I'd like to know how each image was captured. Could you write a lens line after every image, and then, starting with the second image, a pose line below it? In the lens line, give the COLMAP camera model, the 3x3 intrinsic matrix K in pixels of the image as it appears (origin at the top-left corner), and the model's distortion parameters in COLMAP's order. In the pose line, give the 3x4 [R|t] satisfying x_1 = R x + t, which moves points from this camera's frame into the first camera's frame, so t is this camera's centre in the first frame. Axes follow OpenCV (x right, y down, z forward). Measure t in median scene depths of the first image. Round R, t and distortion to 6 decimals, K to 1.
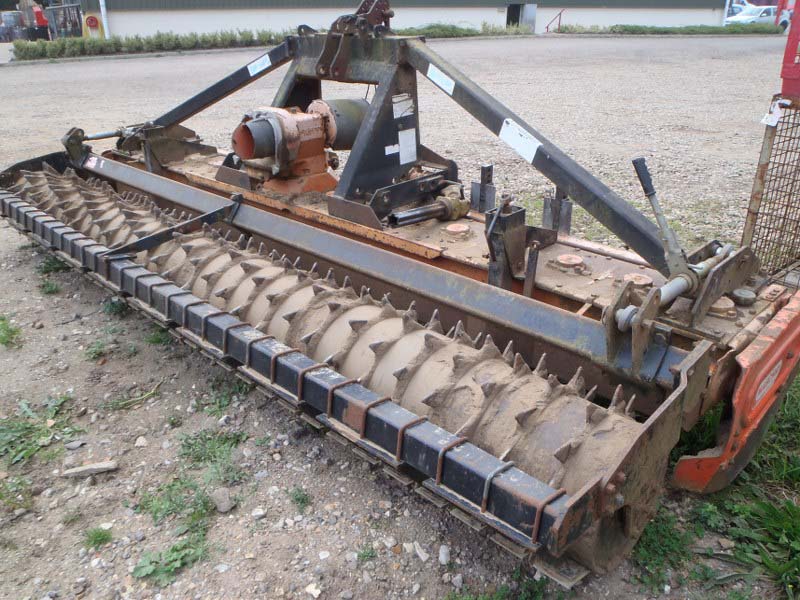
lens RADIAL K [[667.5, 0, 400.0], [0, 667.5, 300.0], [0, 0, 1]] dist [-0.041704, 0.025761]
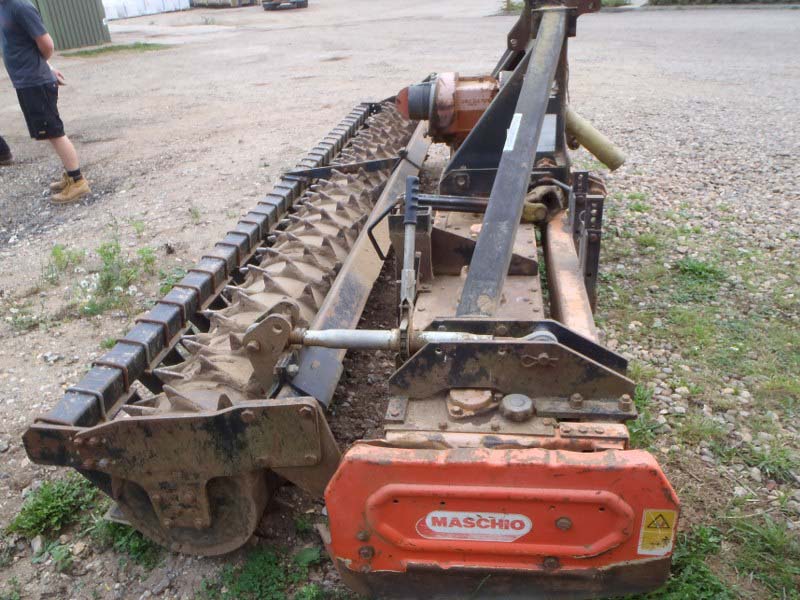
lens RADIAL K [[667.5, 0, 400.0], [0, 667.5, 300.0], [0, 0, 1]] dist [-0.041704, 0.025761]
pose [[0.612759, 0.347518, -0.709759, 0.615873], [-0.296001, 0.933670, 0.201603, -0.148029], [0.732741, 0.086556, 0.674980, 0.283099]]
